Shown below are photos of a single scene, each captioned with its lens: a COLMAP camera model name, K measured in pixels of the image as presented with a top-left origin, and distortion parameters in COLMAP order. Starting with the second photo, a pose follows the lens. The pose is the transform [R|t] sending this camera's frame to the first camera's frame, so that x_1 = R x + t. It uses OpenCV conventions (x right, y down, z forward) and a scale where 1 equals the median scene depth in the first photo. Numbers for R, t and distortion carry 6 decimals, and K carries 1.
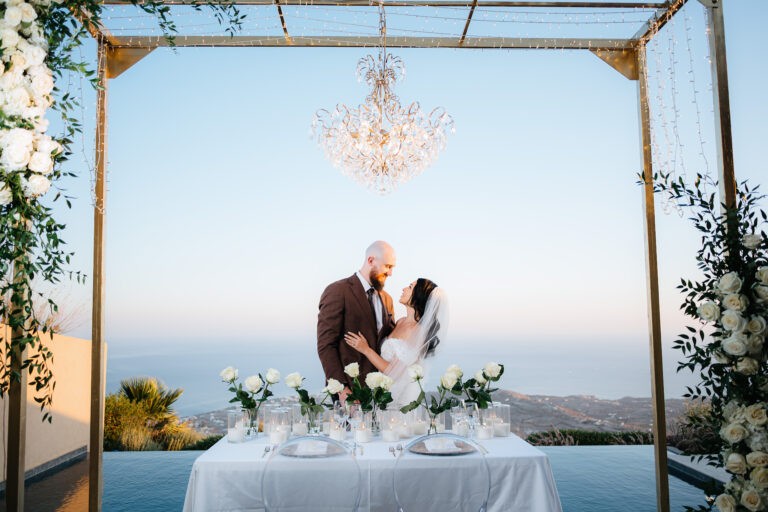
lens RADIAL K [[630.1, 0, 384.0], [0, 630.1, 256.0], [0, 0, 1]] dist [0.003728, -0.002220]
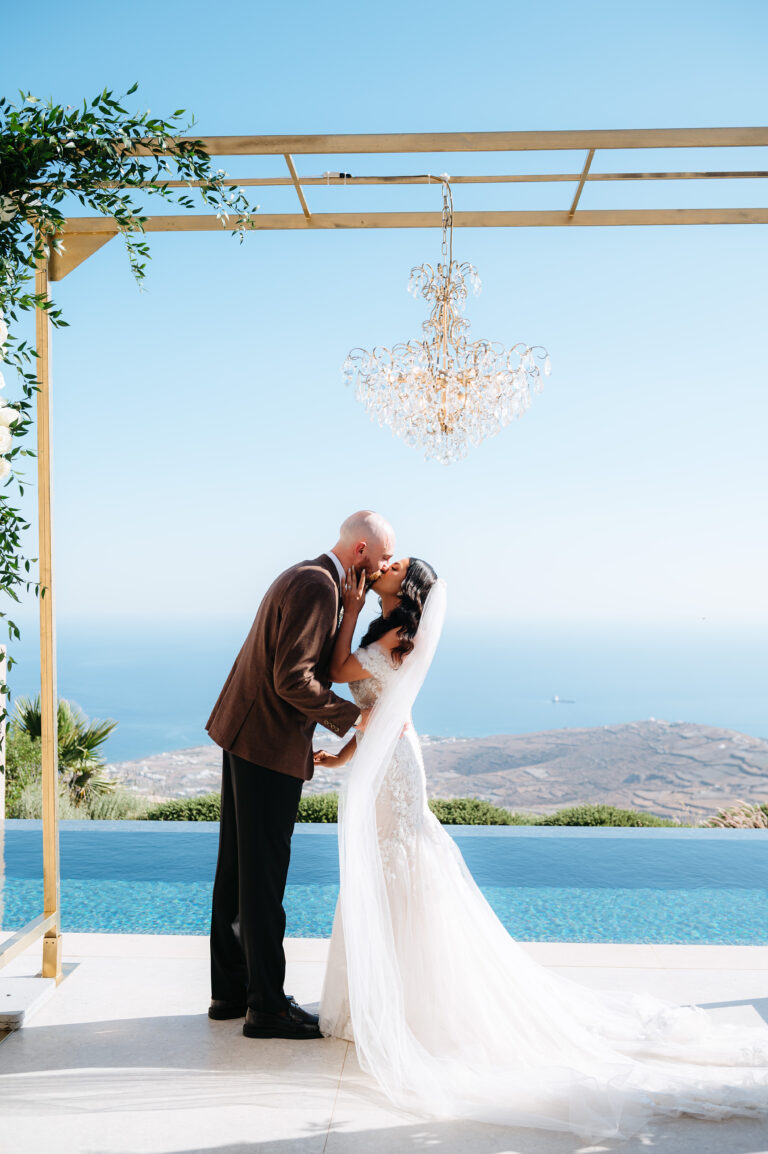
lens RADIAL K [[1289.6, 0, 384.0], [0, 1289.6, 577.0], [0, 0, 1]] dist [0.000182, -0.000328]
pose [[0.997448, 0.007811, -0.070969, 0.037433], [-0.000874, 0.995260, 0.097251, -0.127168], [0.071392, -0.096941, 0.992726, -0.516309]]
